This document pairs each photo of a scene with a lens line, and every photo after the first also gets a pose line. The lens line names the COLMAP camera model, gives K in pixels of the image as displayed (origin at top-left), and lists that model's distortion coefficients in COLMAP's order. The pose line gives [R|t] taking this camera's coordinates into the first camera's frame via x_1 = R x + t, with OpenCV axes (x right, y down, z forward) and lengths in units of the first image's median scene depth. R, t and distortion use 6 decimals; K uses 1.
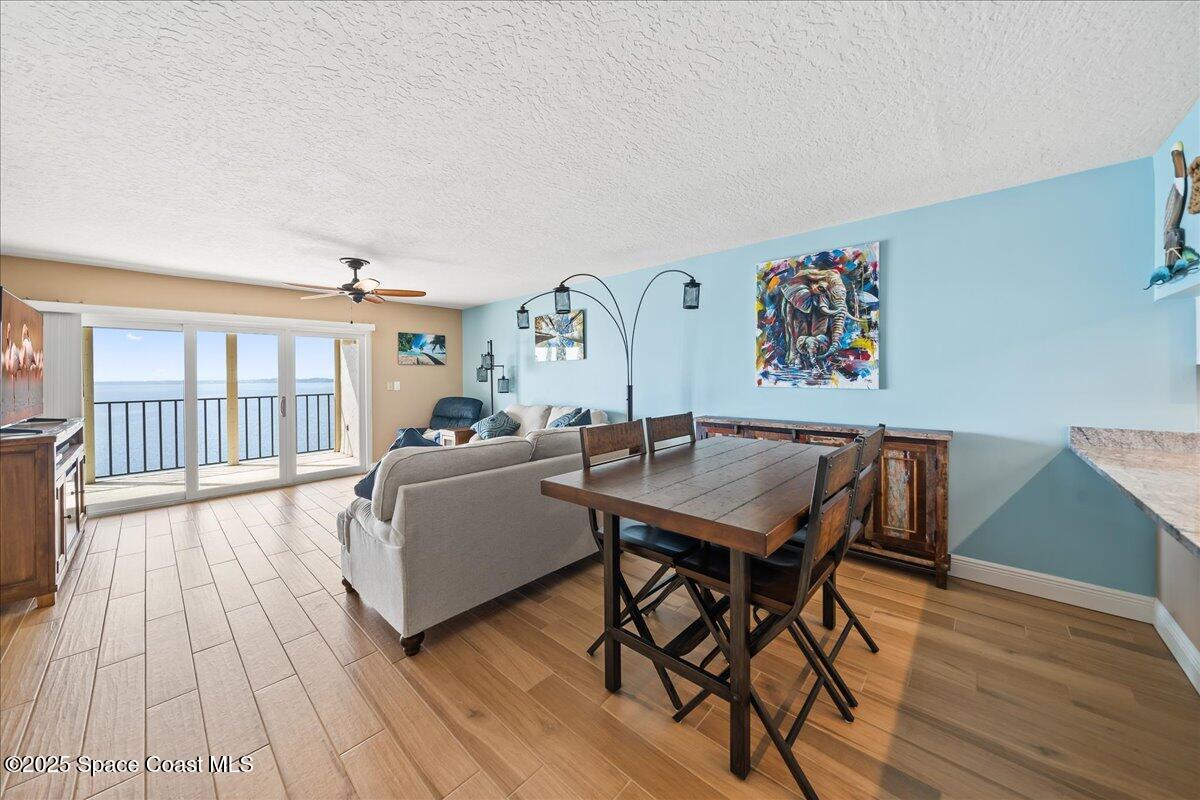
lens RADIAL K [[417.1, 0, 600.6], [0, 417.1, 378.3], [0, 0, 1]] dist [-0.002285, -0.000087]
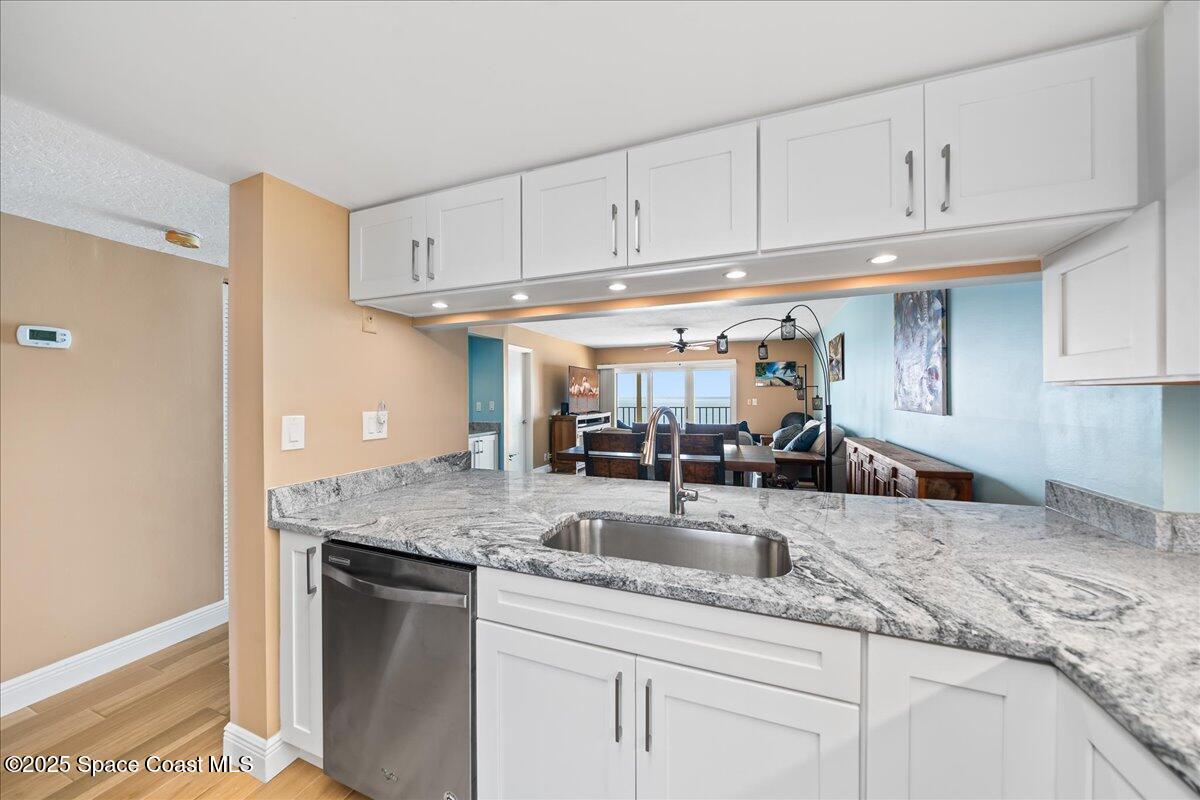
lens RADIAL K [[408.0, 0, 594.0], [0, 408.0, 398.1], [0, 0, 1]] dist [-0.008314, -0.000130]
pose [[0.351493, 0.008715, -0.936150, 0.686078], [-0.000978, 0.999960, 0.008942, -0.007815], [0.936190, -0.002228, 0.351487, 0.053144]]
